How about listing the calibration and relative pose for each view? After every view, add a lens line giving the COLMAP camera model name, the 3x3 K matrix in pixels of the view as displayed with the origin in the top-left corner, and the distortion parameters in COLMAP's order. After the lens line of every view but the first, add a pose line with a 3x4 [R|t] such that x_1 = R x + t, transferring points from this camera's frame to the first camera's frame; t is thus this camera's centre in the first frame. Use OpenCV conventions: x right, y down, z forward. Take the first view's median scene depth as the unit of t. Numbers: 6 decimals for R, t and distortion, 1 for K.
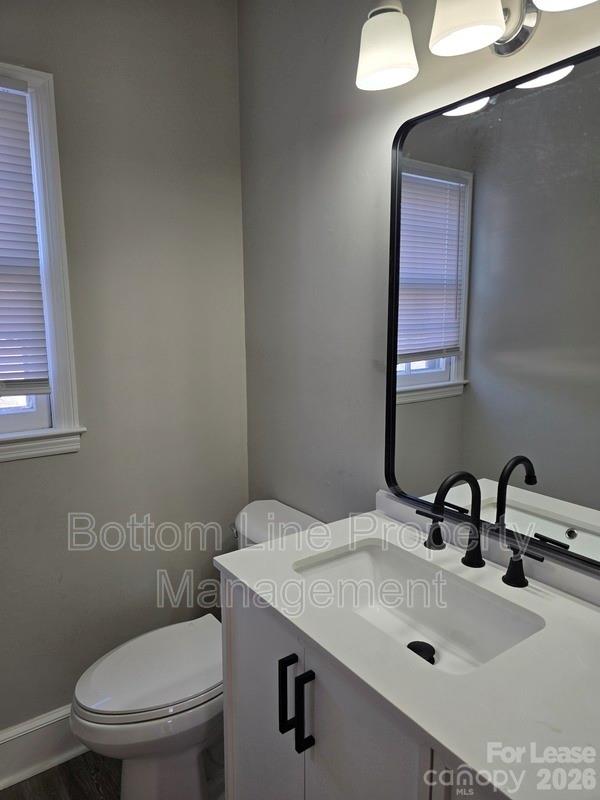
lens RADIAL K [[539.5, 0, 304.3], [0, 539.5, 401.1], [0, 0, 1]] dist [0.075409, -0.069428]
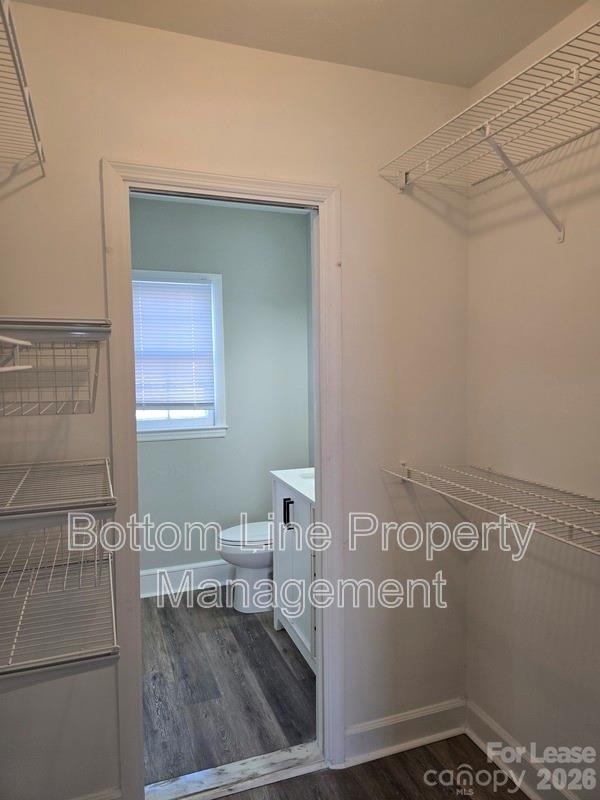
lens RADIAL K [[539.5, 0, 304.3], [0, 539.5, 401.1], [0, 0, 1]] dist [0.075409, -0.069428]
pose [[0.966419, 0.020230, -0.256172, 0.524295], [-0.035085, 0.997949, -0.053550, 0.066953], [0.254563, 0.060739, 0.965147, -1.198366]]
